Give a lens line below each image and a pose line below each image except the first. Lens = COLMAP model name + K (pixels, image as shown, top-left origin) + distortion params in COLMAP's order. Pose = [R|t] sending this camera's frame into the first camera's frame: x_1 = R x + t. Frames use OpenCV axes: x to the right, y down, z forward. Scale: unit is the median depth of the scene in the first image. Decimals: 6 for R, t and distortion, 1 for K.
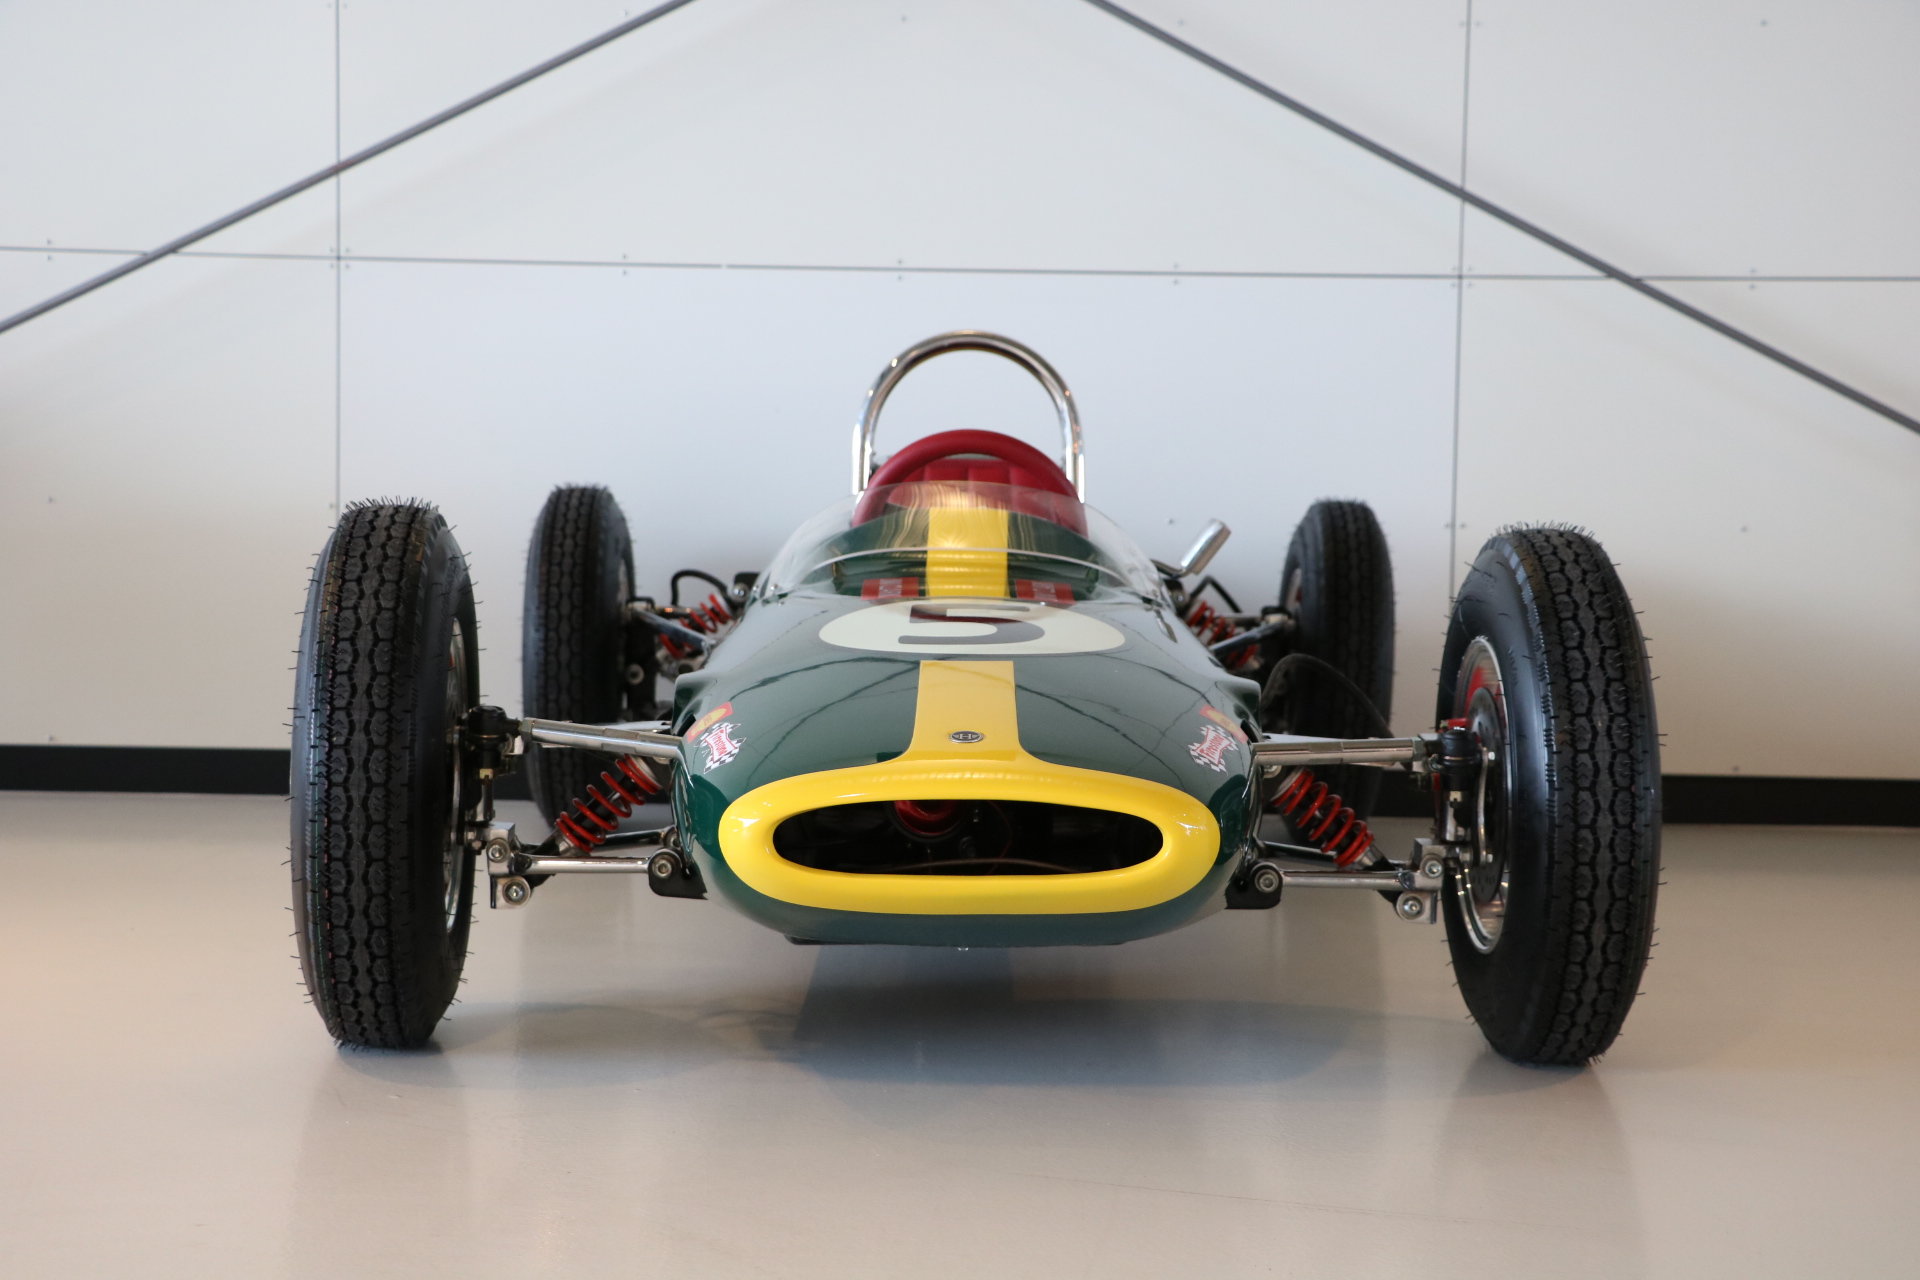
lens RADIAL K [[3418.3, 0, 960.5], [0, 3418.3, 658.9], [0, 0, 1]] dist [0.162391, 0.061870]
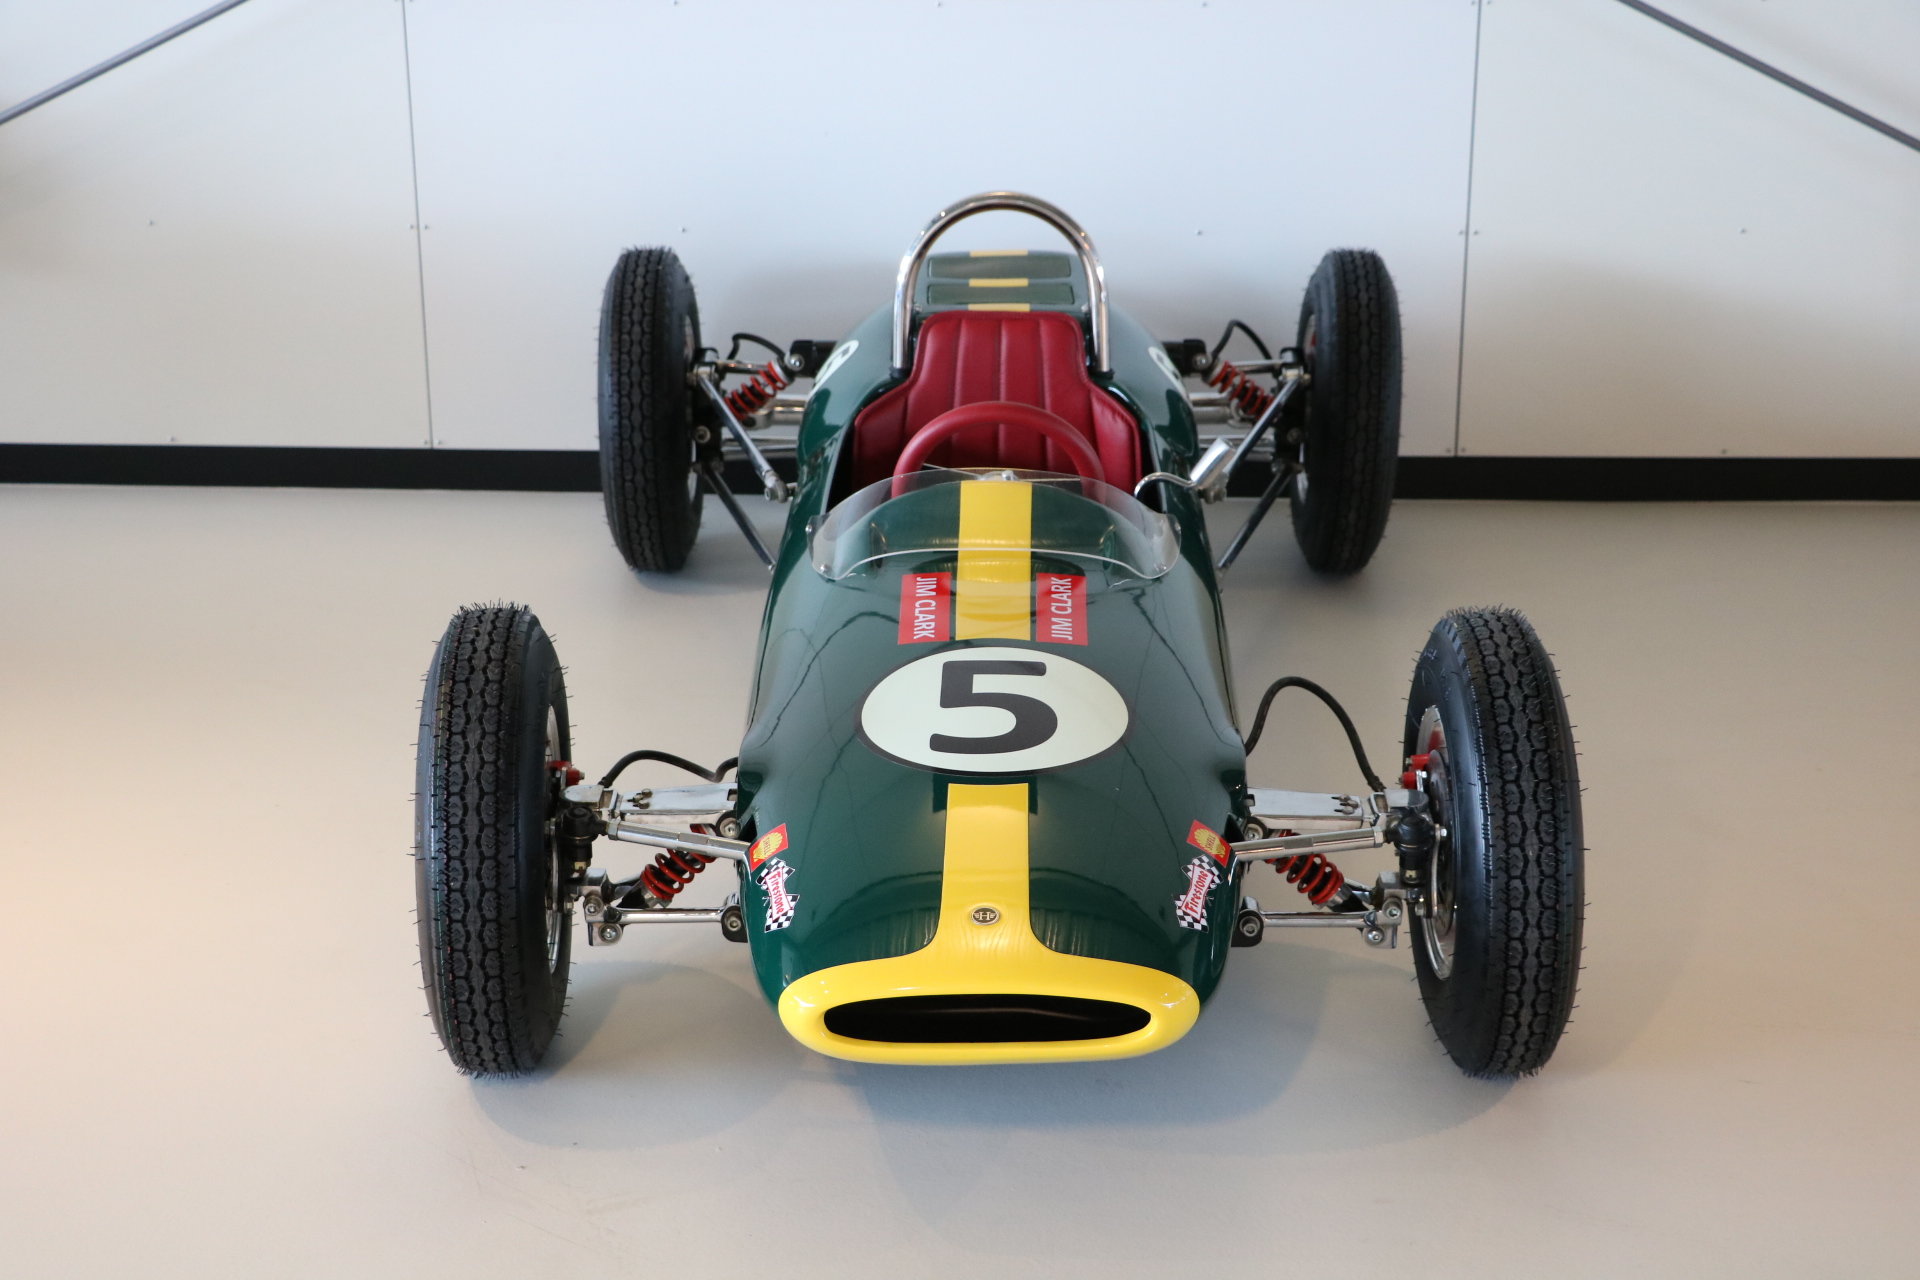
lens RADIAL K [[3418.3, 0, 960.5], [0, 3418.3, 658.9], [0, 0, 1]] dist [0.162391, 0.061870]
pose [[0.999578, -0.012012, -0.026433, 0.023978], [0.019023, 0.958735, 0.283664, -0.375182], [0.021935, -0.284047, 0.958559, -0.101652]]
